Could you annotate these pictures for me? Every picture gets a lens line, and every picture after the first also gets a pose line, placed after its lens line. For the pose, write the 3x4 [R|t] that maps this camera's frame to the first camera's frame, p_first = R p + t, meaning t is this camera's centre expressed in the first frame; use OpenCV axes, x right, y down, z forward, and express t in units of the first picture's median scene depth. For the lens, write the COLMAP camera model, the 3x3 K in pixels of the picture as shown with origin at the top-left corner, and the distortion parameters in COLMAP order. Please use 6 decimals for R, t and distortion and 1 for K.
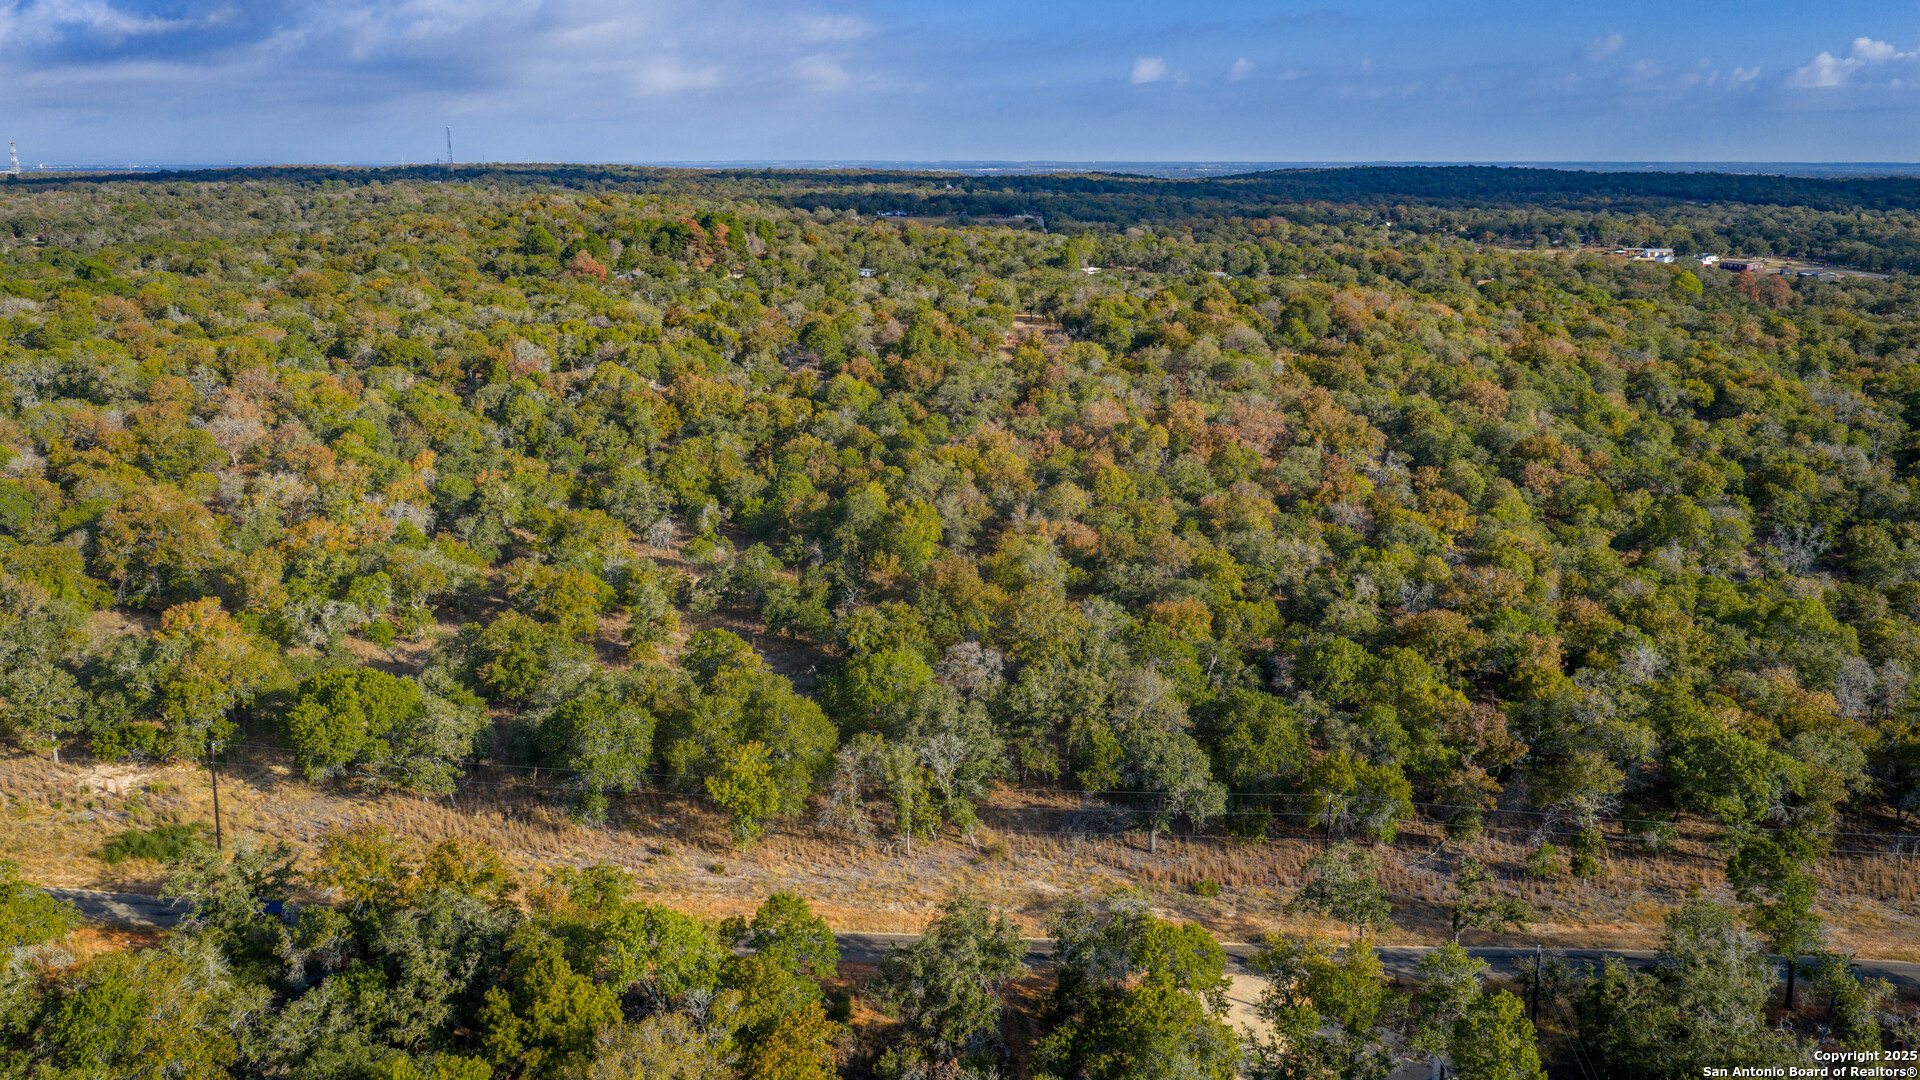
lens RADIAL K [[1564.8, 0, 960.3], [0, 1564.8, 541.9], [0, 0, 1]] dist [-0.013239, -0.018415]
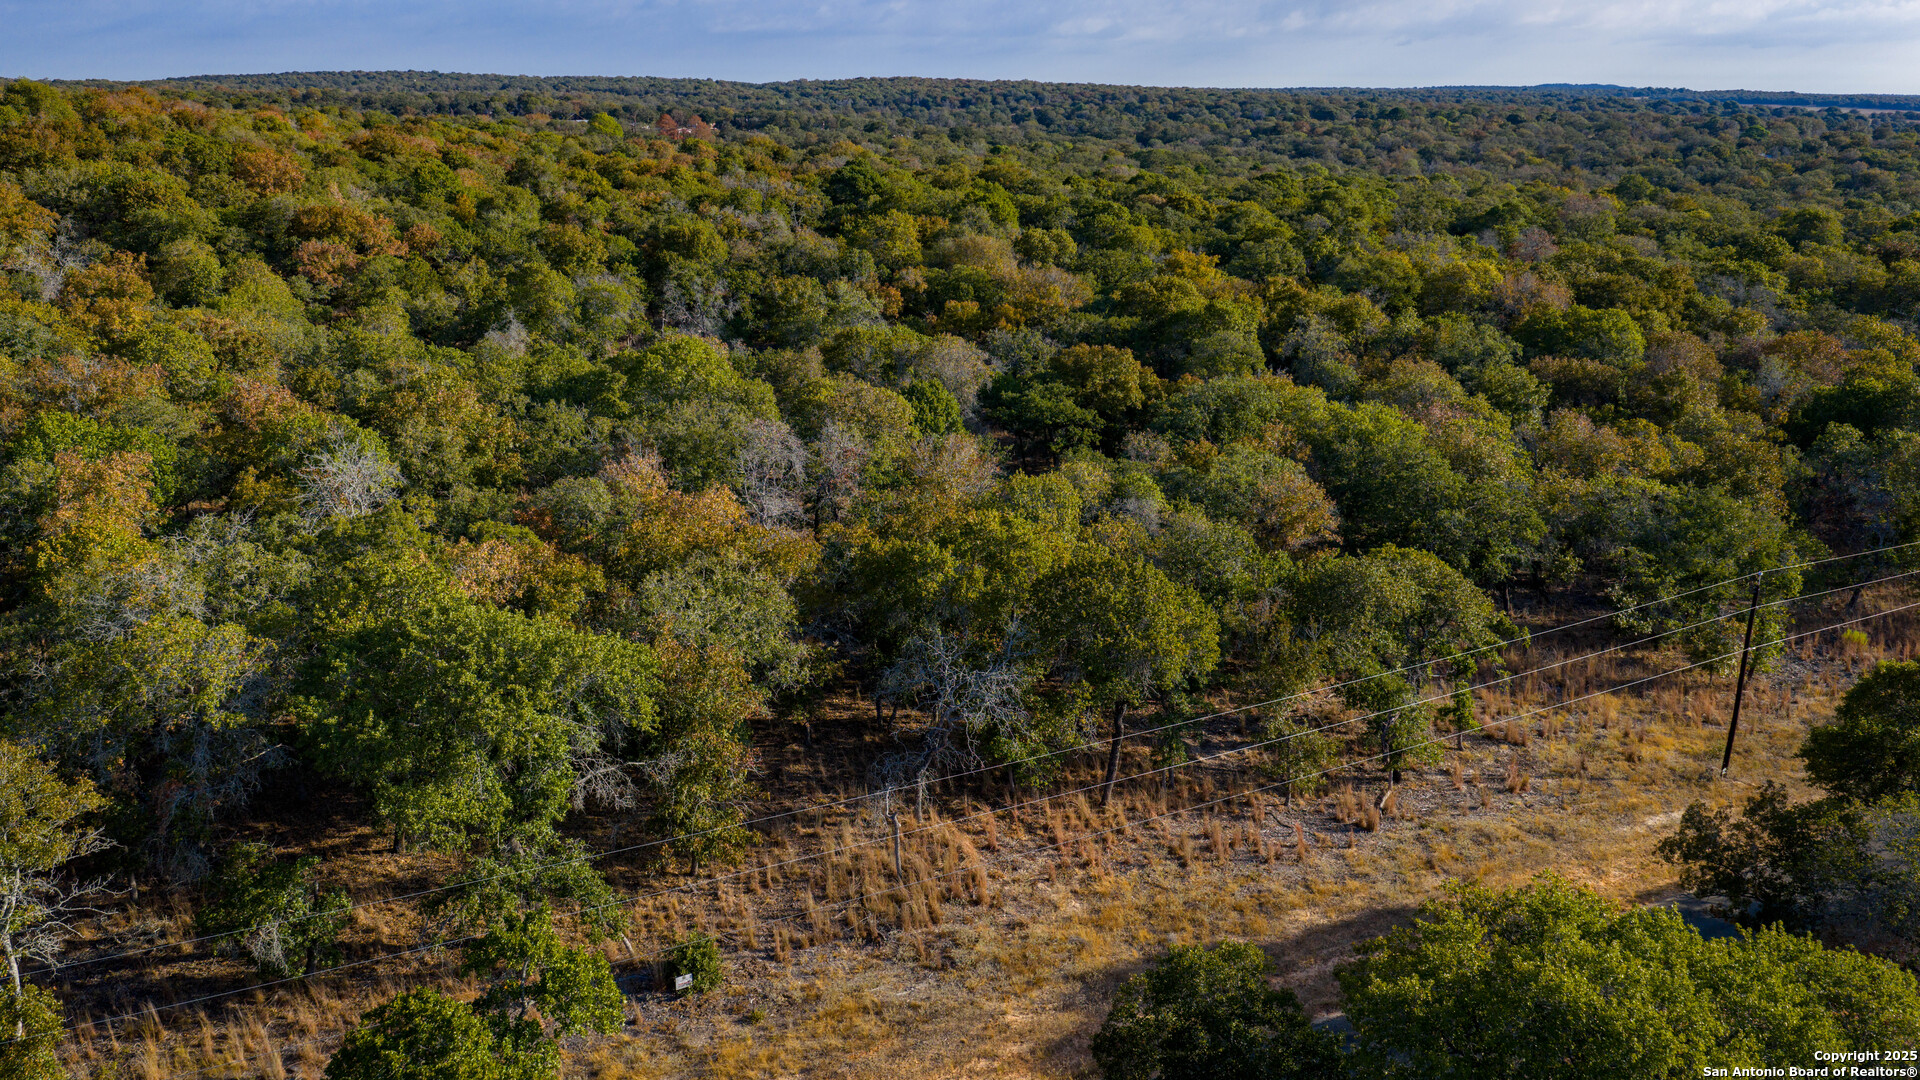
lens RADIAL K [[1564.8, 0, 960.2], [0, 1564.8, 540.1], [0, 0, 1]] dist [-0.013239, -0.018415]
pose [[0.811924, -0.155715, 0.562612, 0.311082], [0.130523, 0.987792, 0.085031, 0.074574], [-0.568984, 0.004395, 0.822337, 0.506455]]
